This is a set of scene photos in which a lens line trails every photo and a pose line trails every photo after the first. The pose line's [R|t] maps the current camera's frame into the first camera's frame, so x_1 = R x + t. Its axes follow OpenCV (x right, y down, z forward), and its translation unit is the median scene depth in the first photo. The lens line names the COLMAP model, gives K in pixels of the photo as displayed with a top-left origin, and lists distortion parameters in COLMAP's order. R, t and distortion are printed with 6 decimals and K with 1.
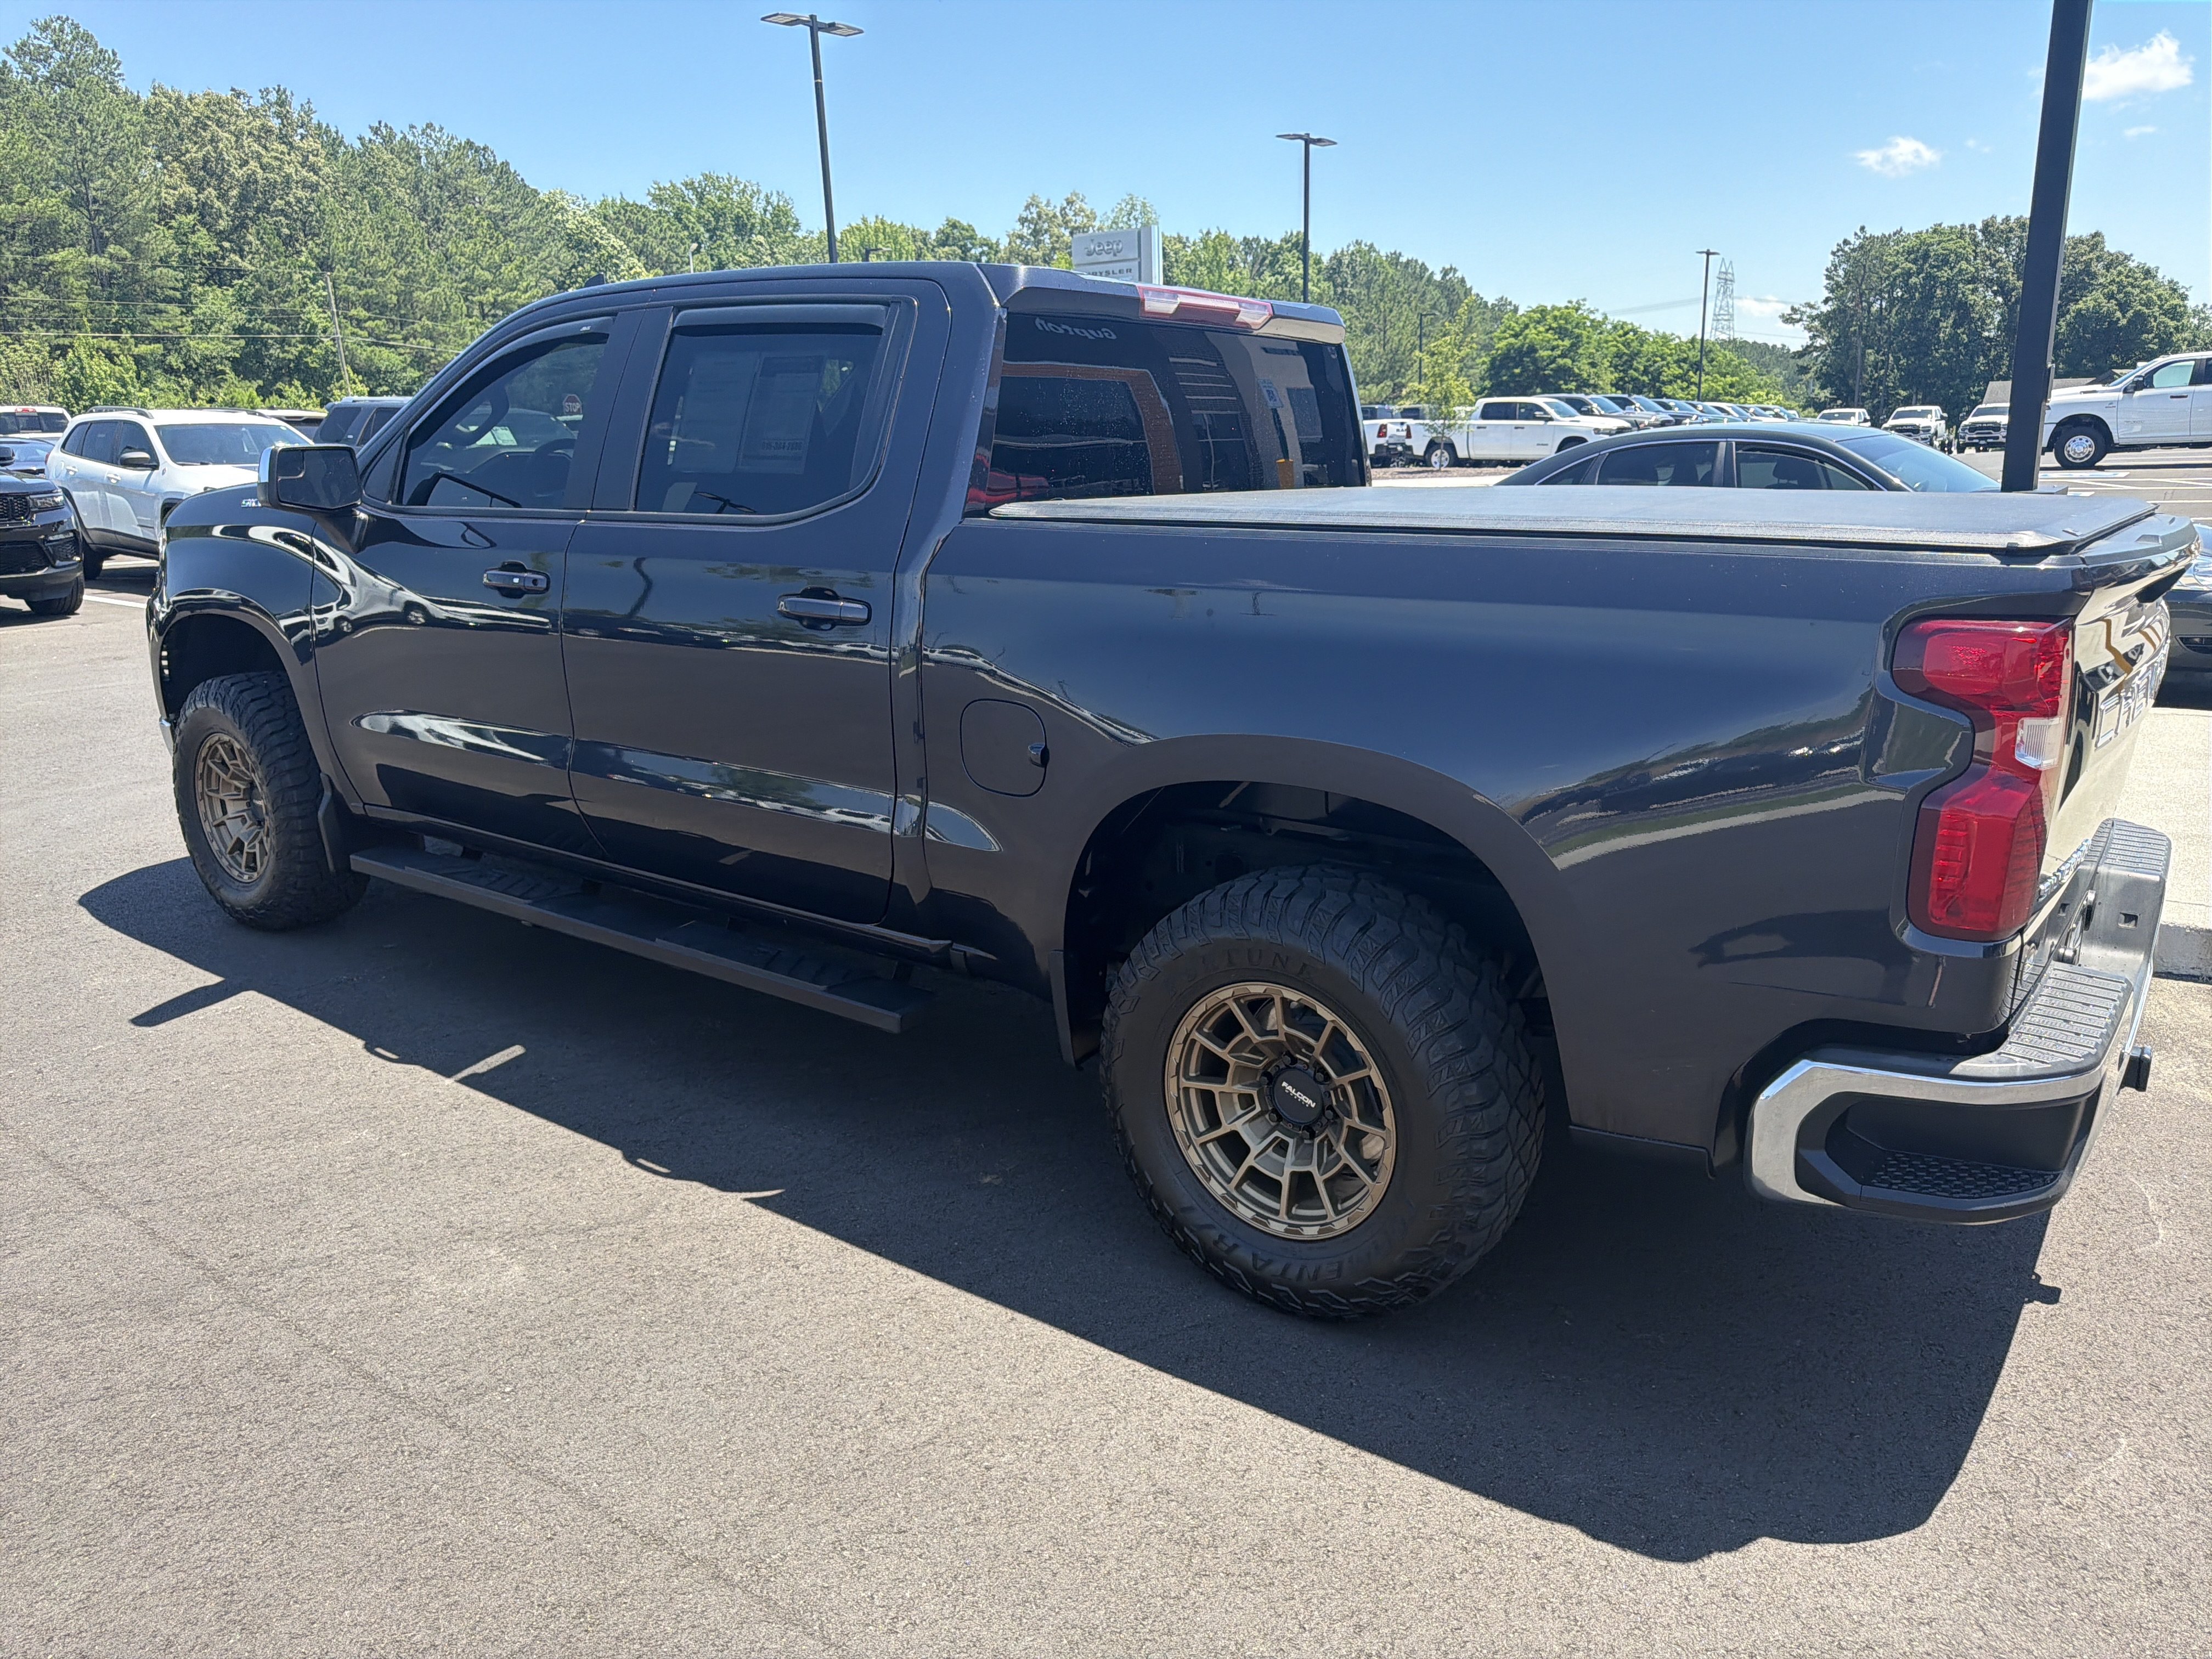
lens RADIAL K [[1574.8, 0, 1114.2], [0, 1574.8, 831.0], [0, 0, 1]] dist [0.018335, -0.021976]
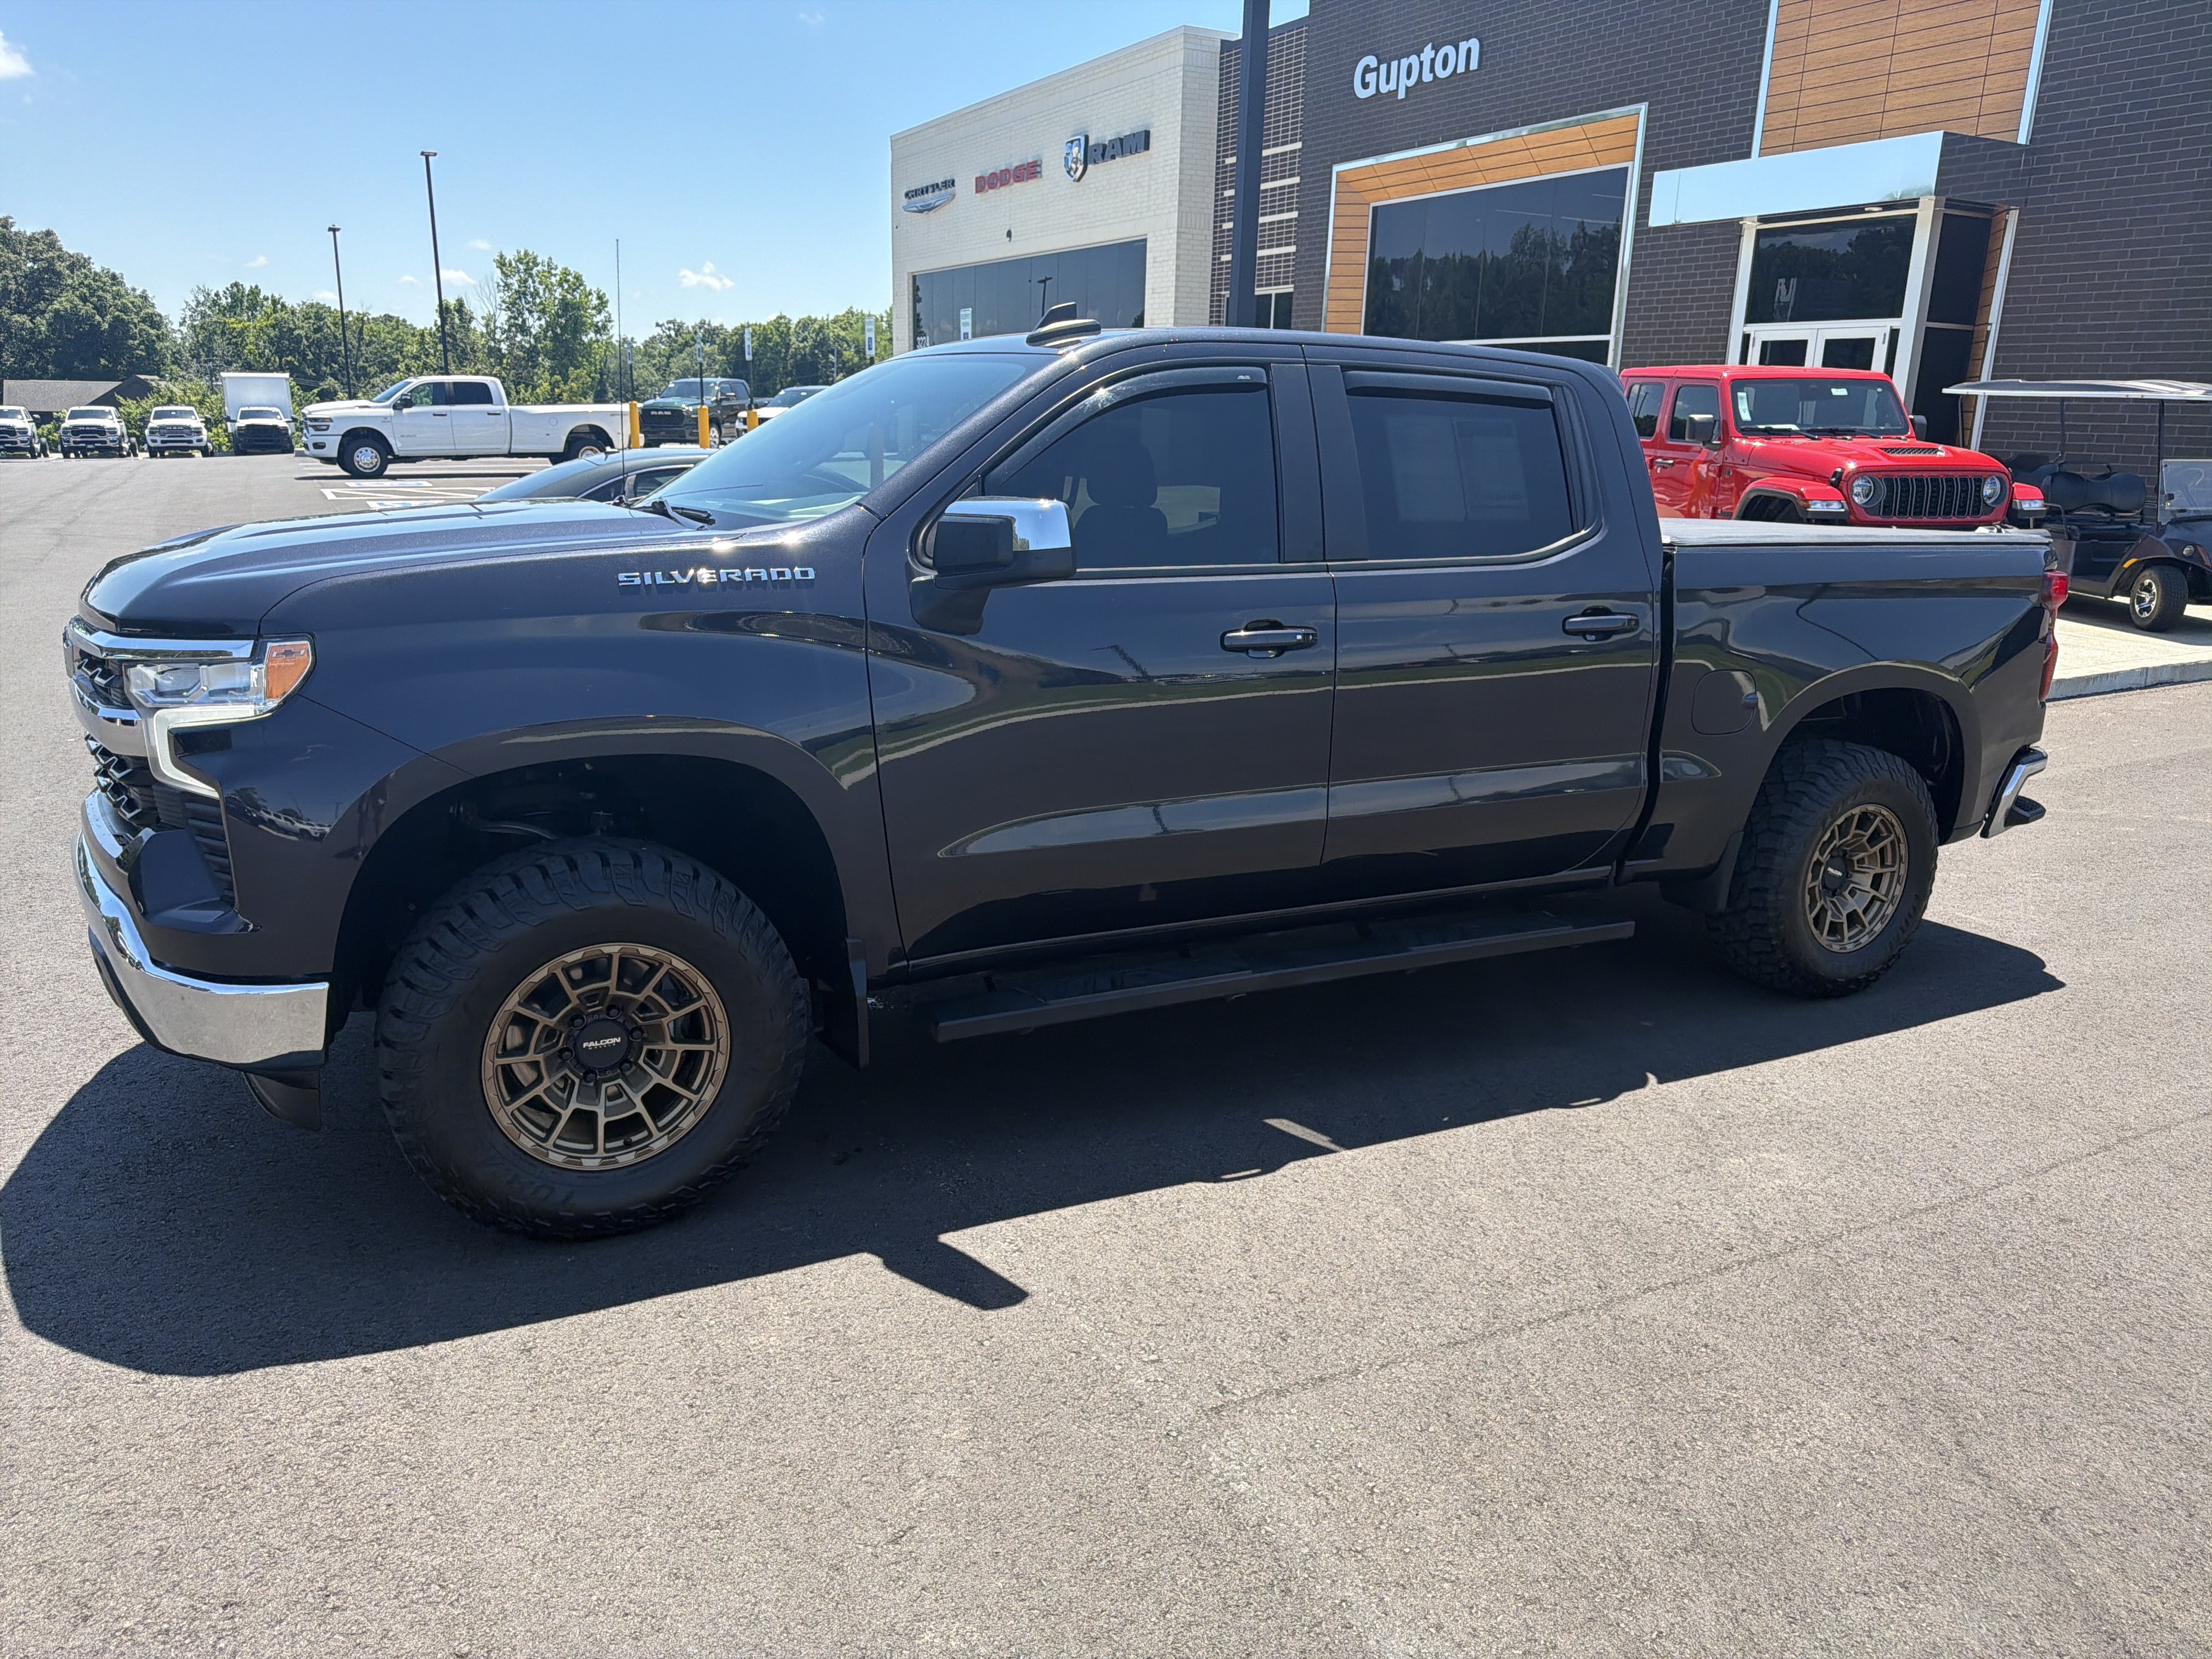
lens RADIAL K [[1574.8, 0, 1107.9], [0, 1574.8, 828.9], [0, 0, 1]] dist [0.018335, -0.021976]
pose [[0.428641, -0.193731, 0.882460, -0.081386], [0.195687, 0.973461, 0.118657, -0.011236], [-0.882028, 0.121825, 0.455176, 0.041886]]
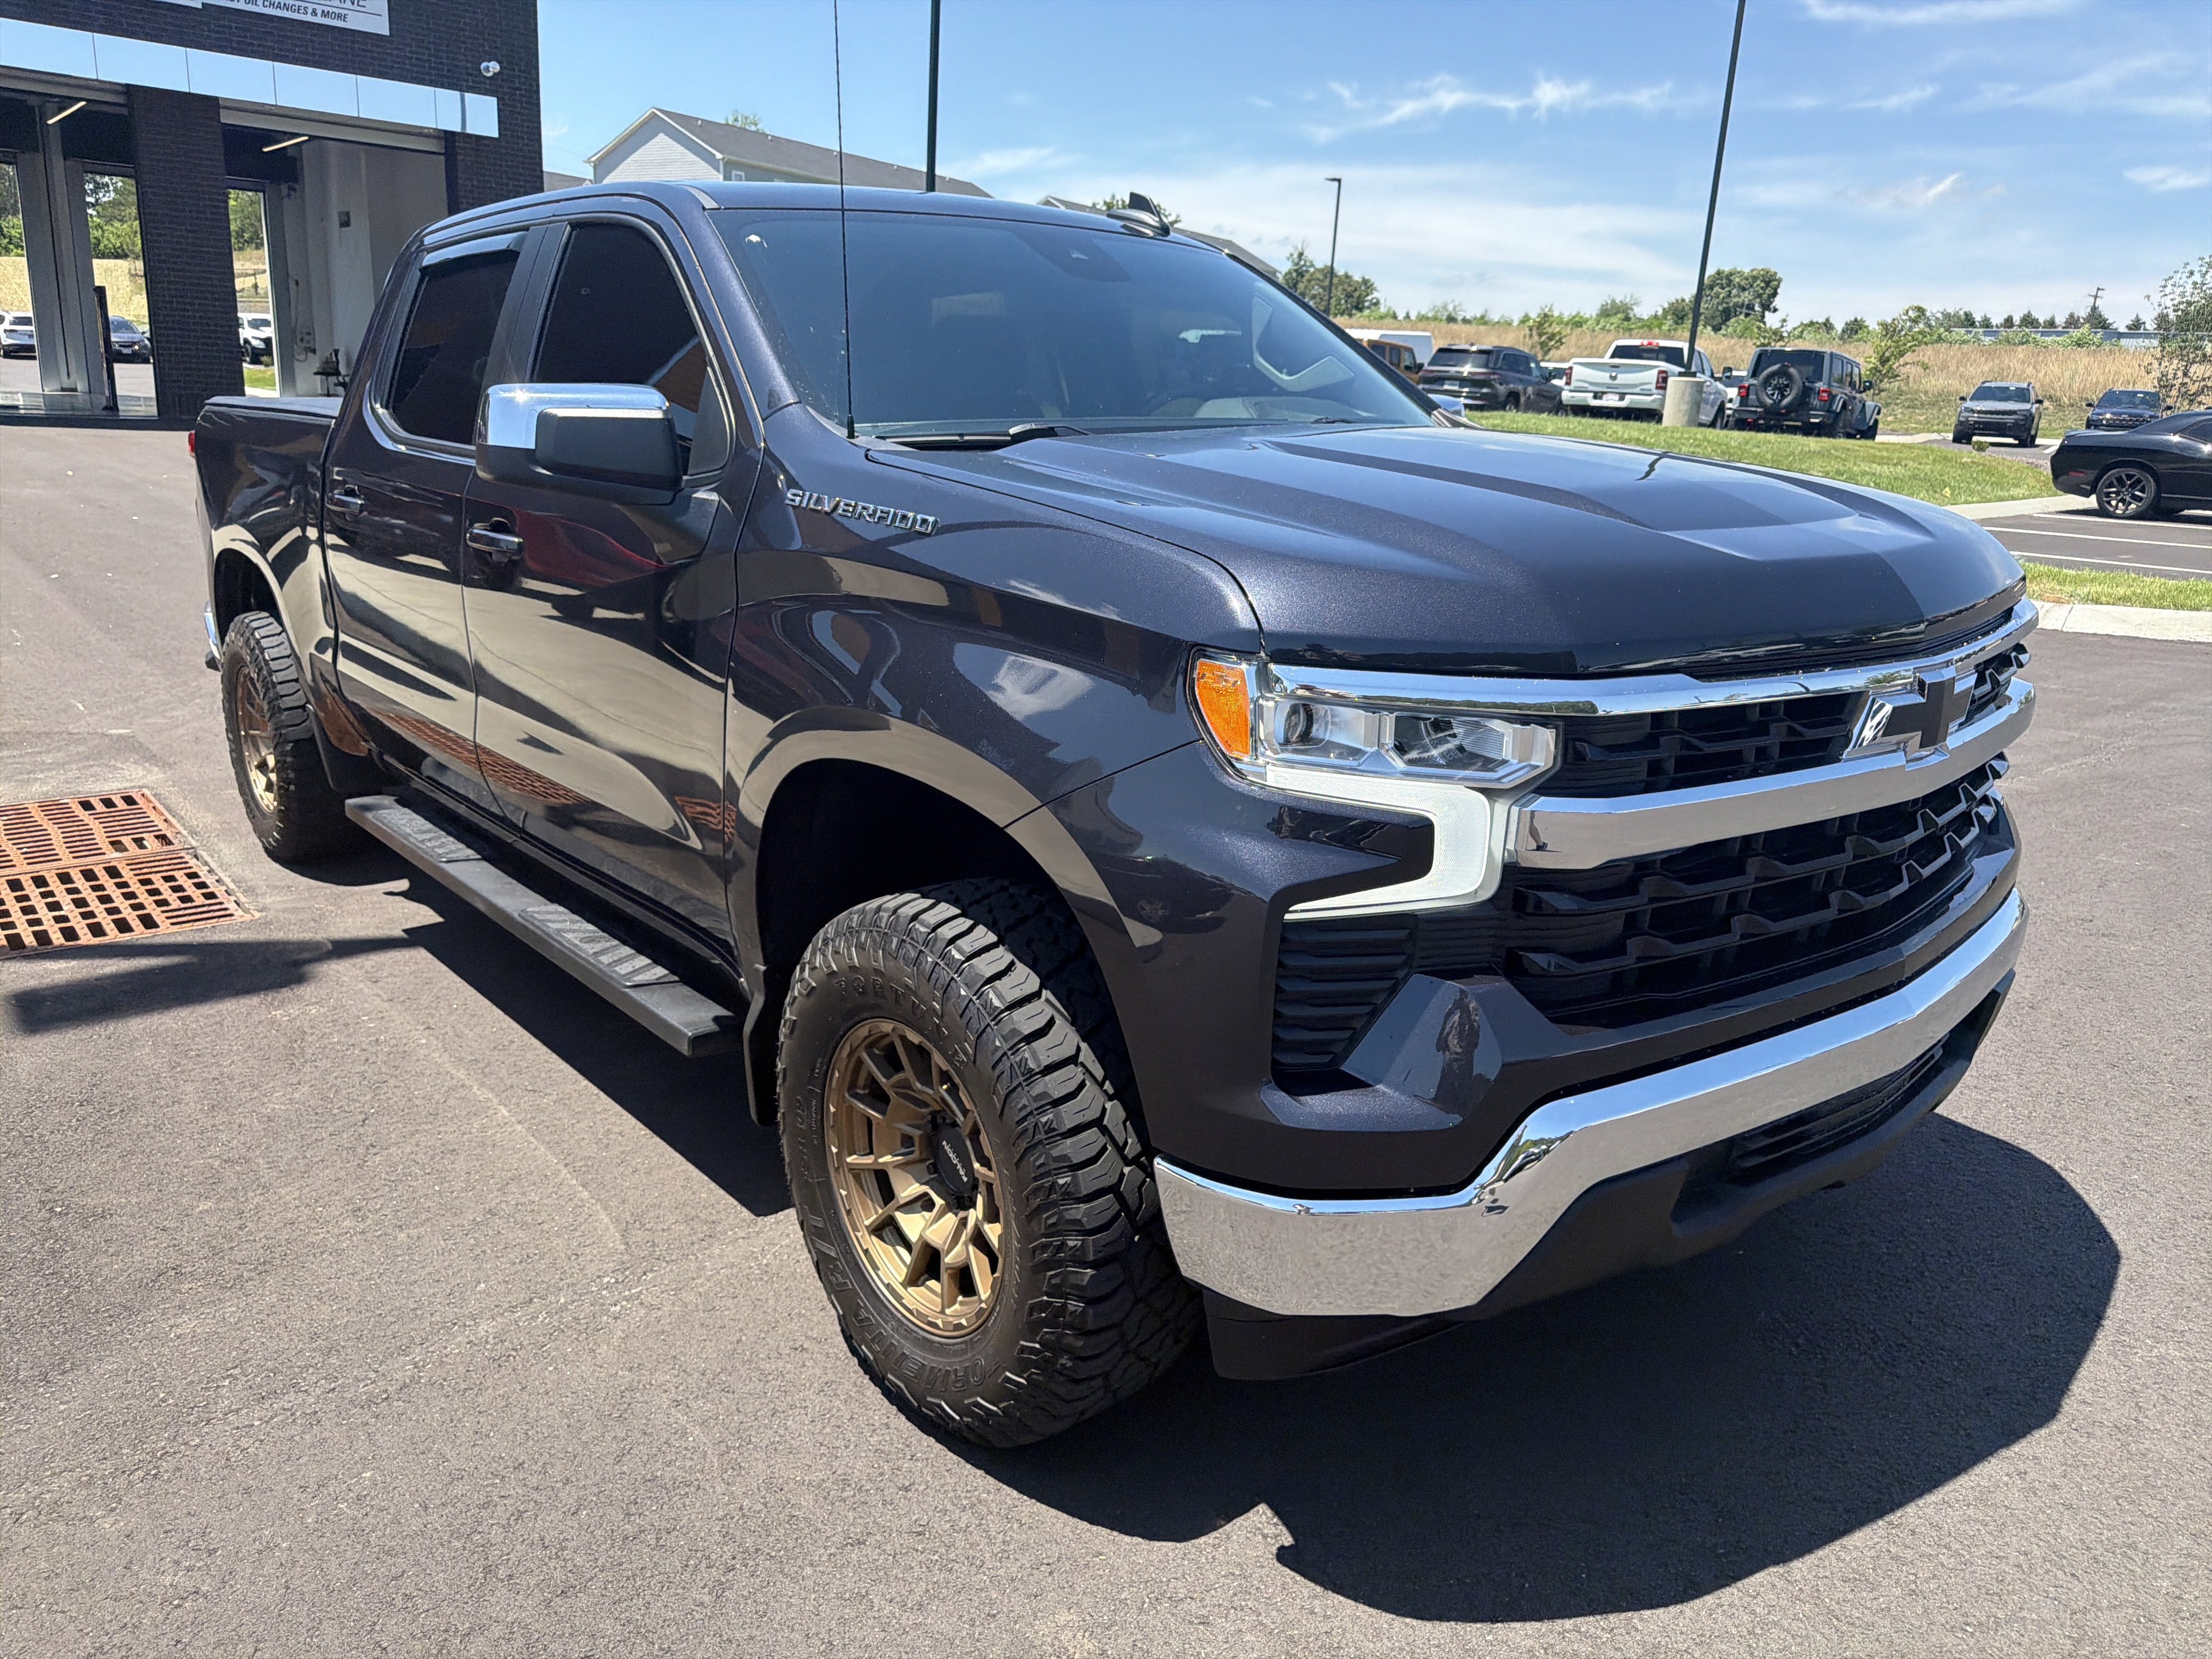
lens RADIAL K [[1574.8, 0, 1112.4], [0, 1574.8, 827.0], [0, 0, 1]] dist [0.018335, -0.021976]
pose [[-0.972942, -0.080701, 0.216496, -0.037008], [0.036805, 0.870919, 0.490047, -0.033033], [-0.228098, 0.484755, -0.844383, 0.132772]]
